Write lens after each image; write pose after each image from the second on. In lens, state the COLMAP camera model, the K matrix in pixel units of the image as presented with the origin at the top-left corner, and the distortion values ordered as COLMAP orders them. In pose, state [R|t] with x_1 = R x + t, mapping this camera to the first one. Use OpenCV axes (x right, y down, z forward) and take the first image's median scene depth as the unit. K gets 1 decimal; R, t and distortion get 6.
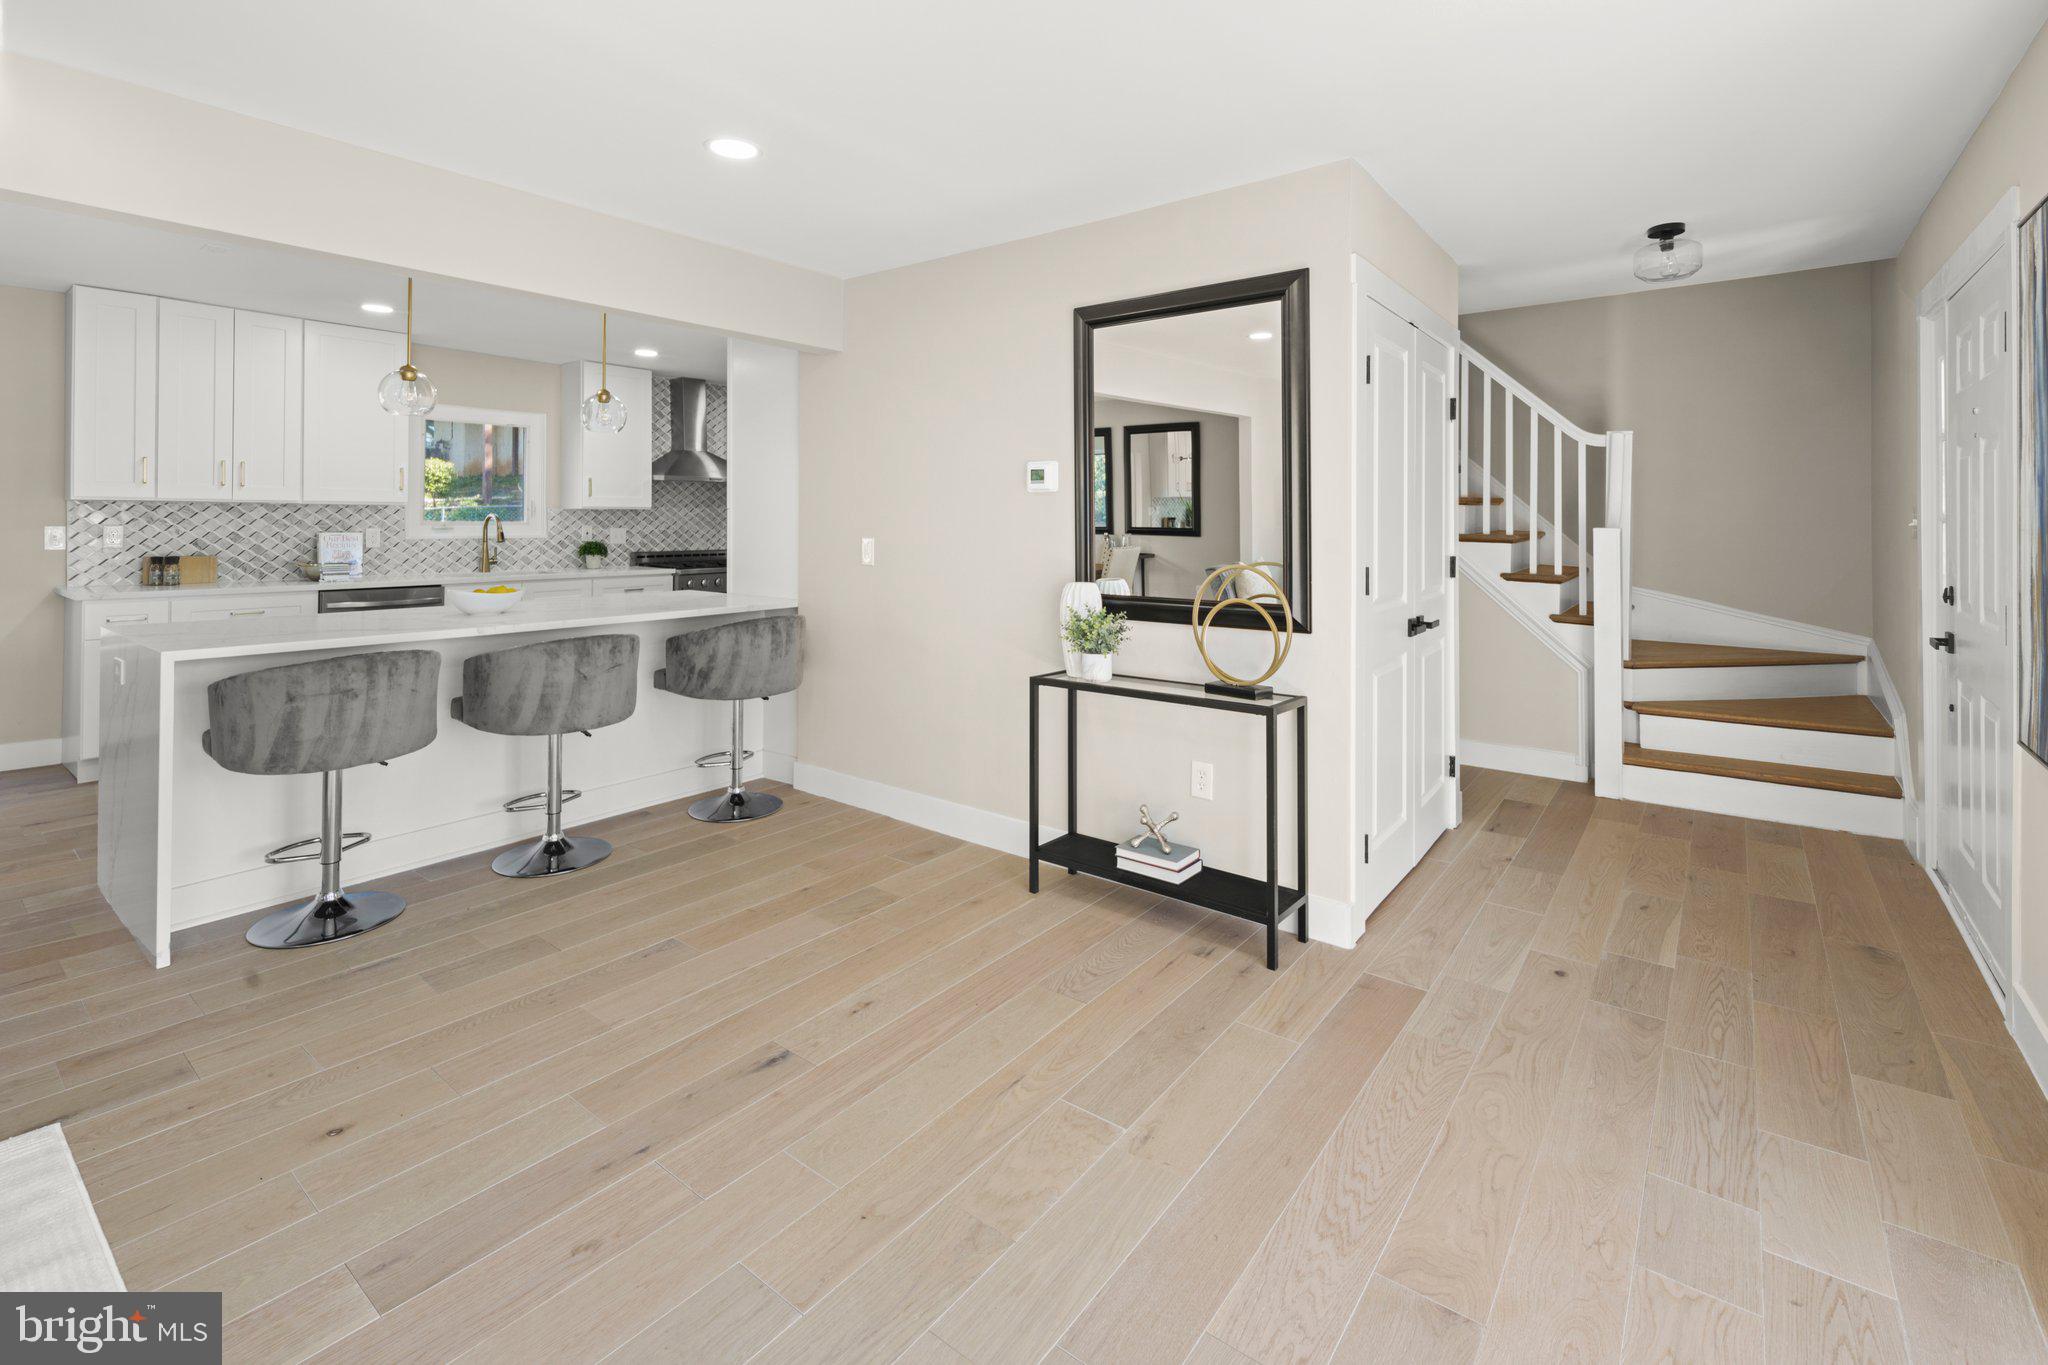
lens RADIAL K [[905.0, 0, 1025.0], [0, 905.0, 516.3], [0, 0, 1]] dist [0.009572, -0.004960]
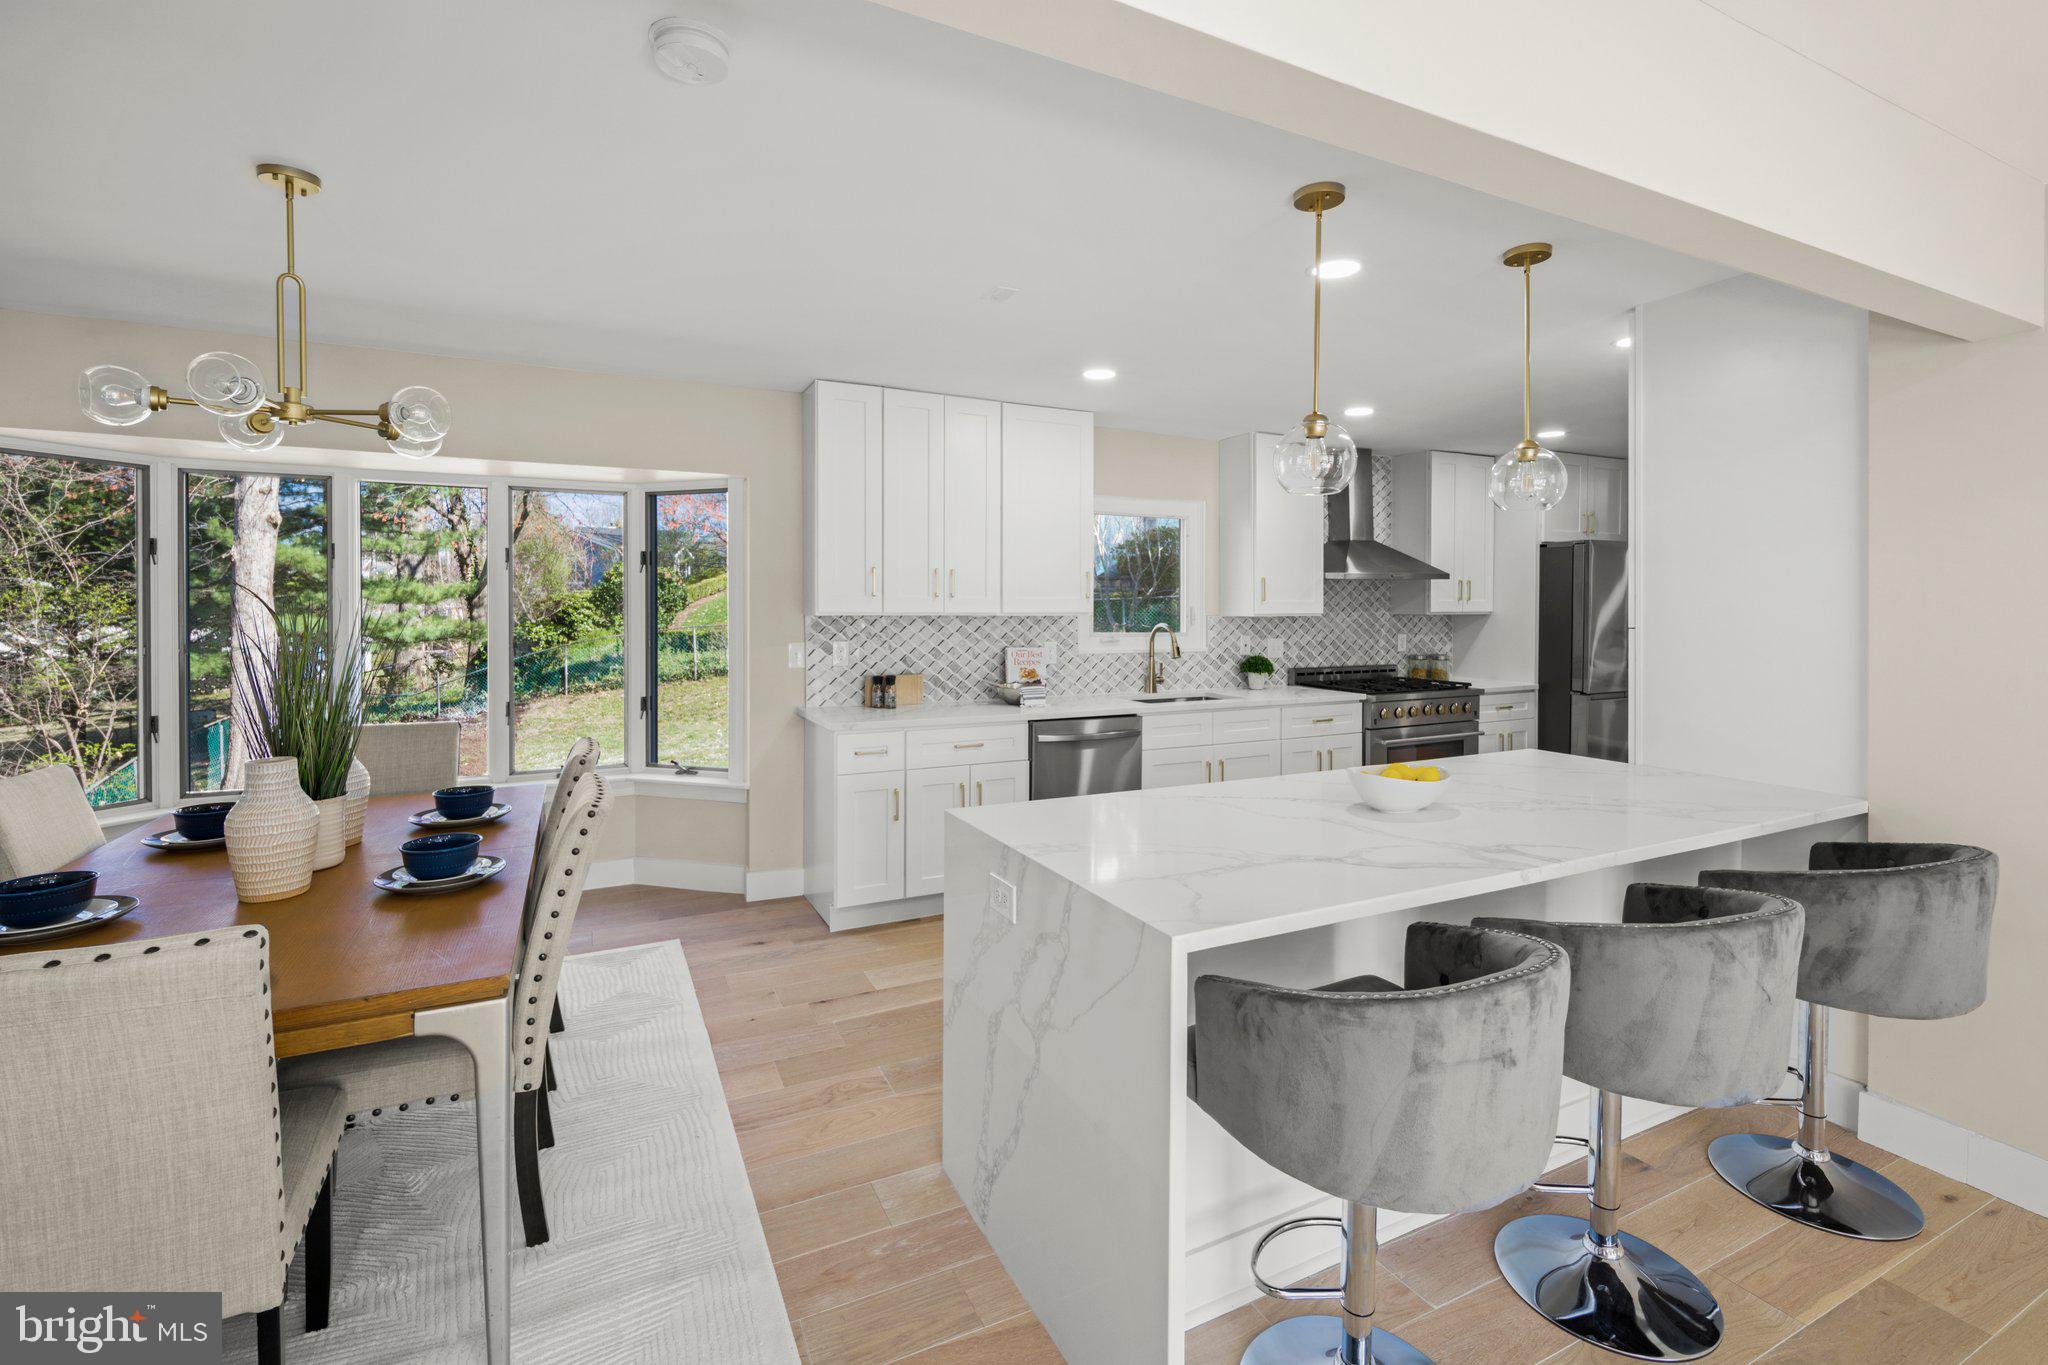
lens RADIAL K [[896.3, 0, 1032.4], [0, 896.3, 617.4], [0, 0, 1]] dist [0.000869, -0.000533]
pose [[0.899949, 0.001500, -0.435992, -0.410661], [0.004748, 0.999901, 0.013239, -0.024691], [0.435968, -0.013984, 0.899853, 0.252525]]
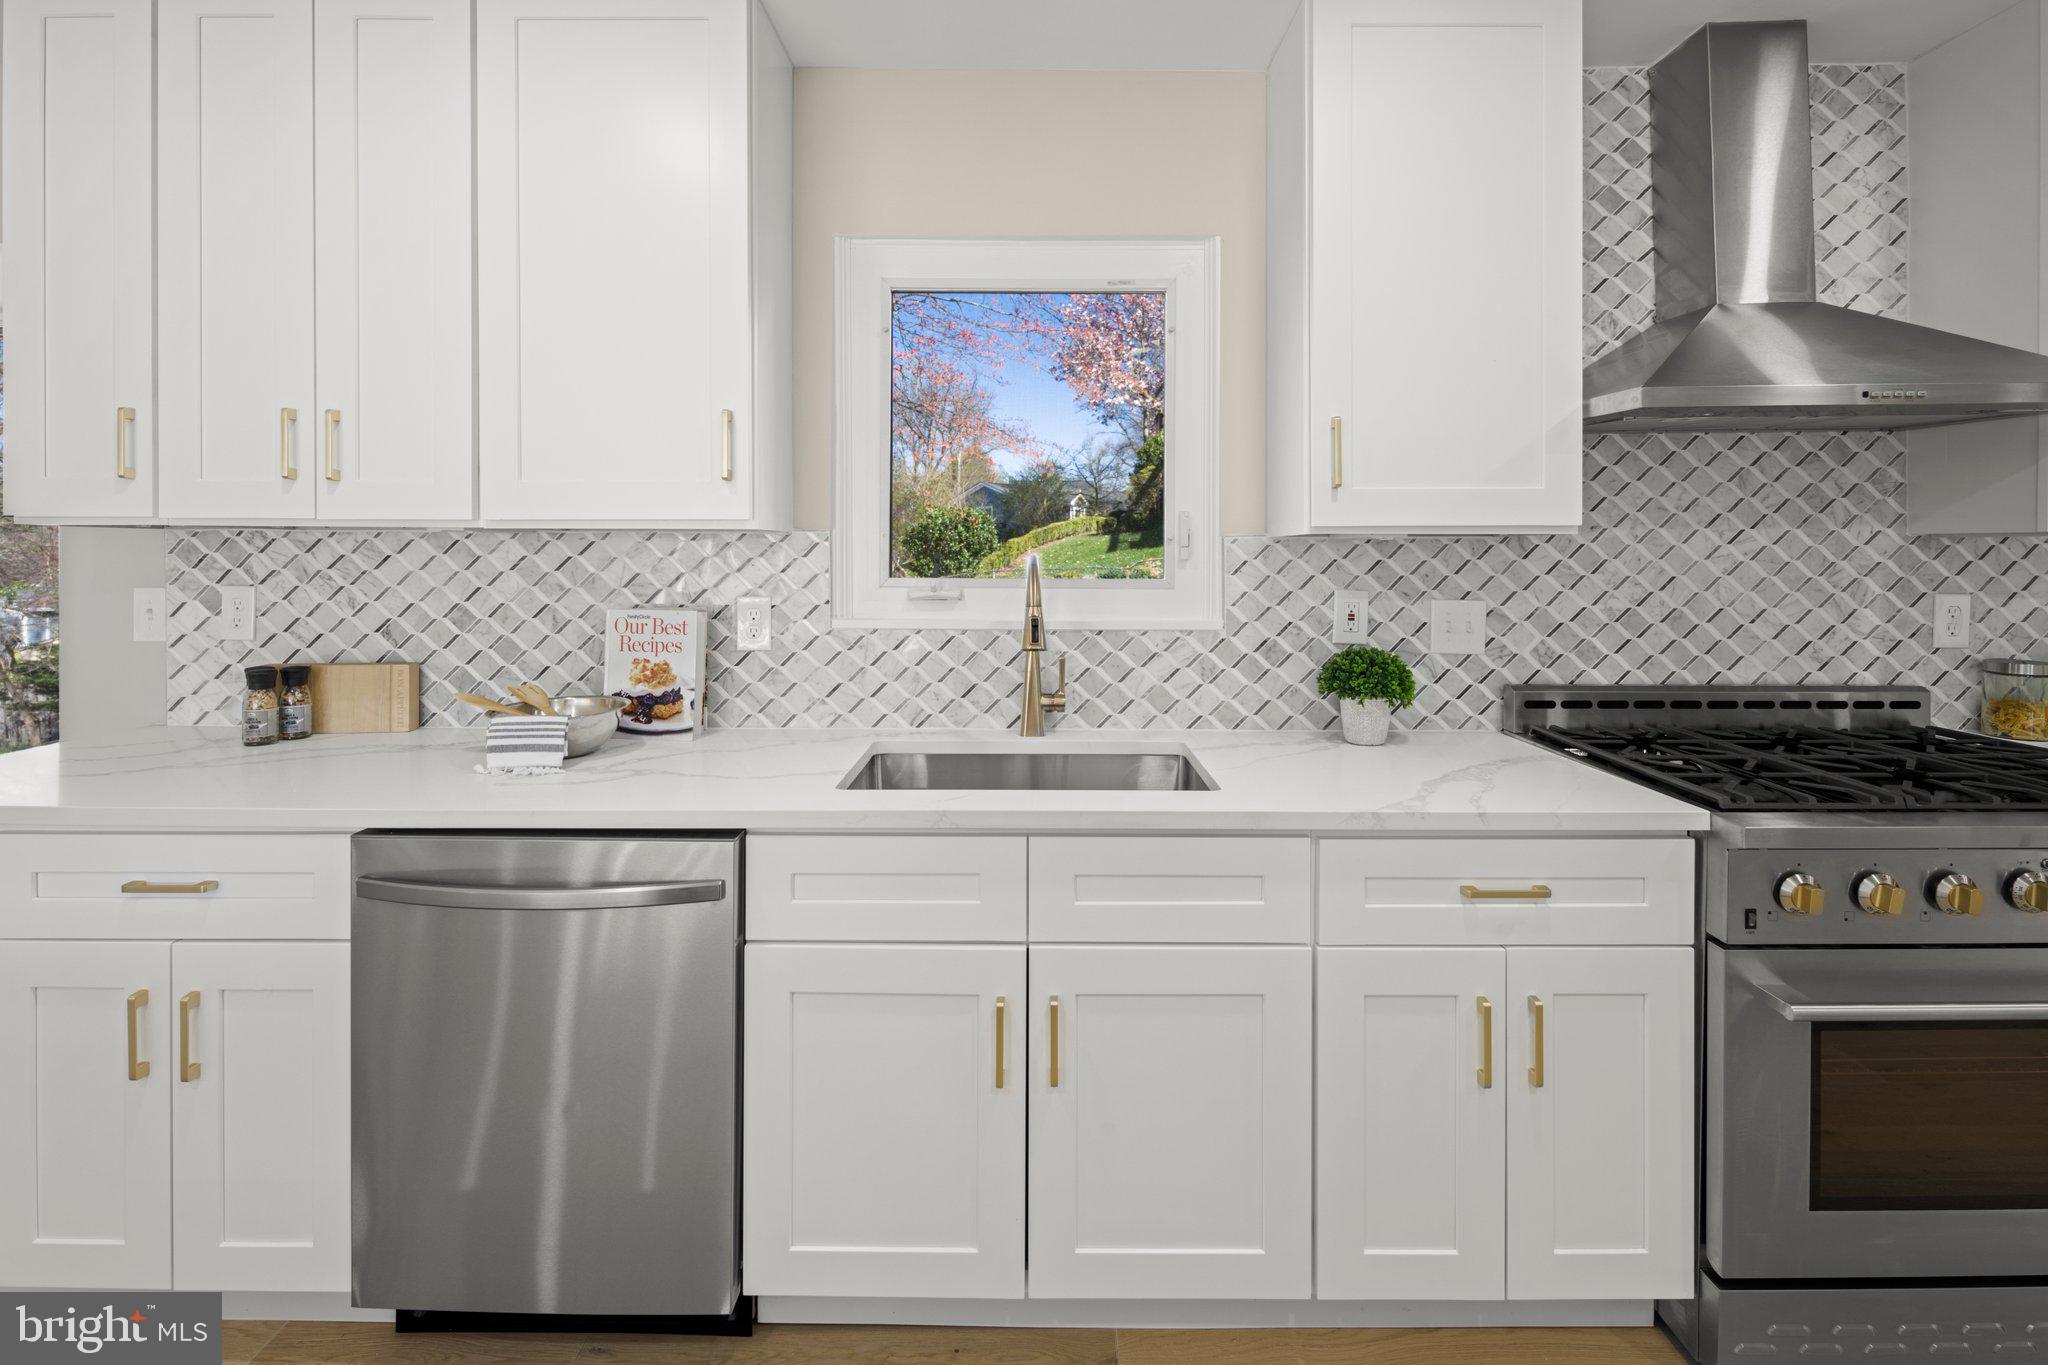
lens RADIAL K [[896.8, 0, 1033.2], [0, 896.8, 558.5], [0, 0, 1]] dist [0.001563, -0.000333]
pose [[0.608852, 0.000470, -0.793284, -0.421045], [0.004414, 0.999982, 0.003980, -0.003250], [0.793272, -0.005925, 0.608839, 0.995623]]
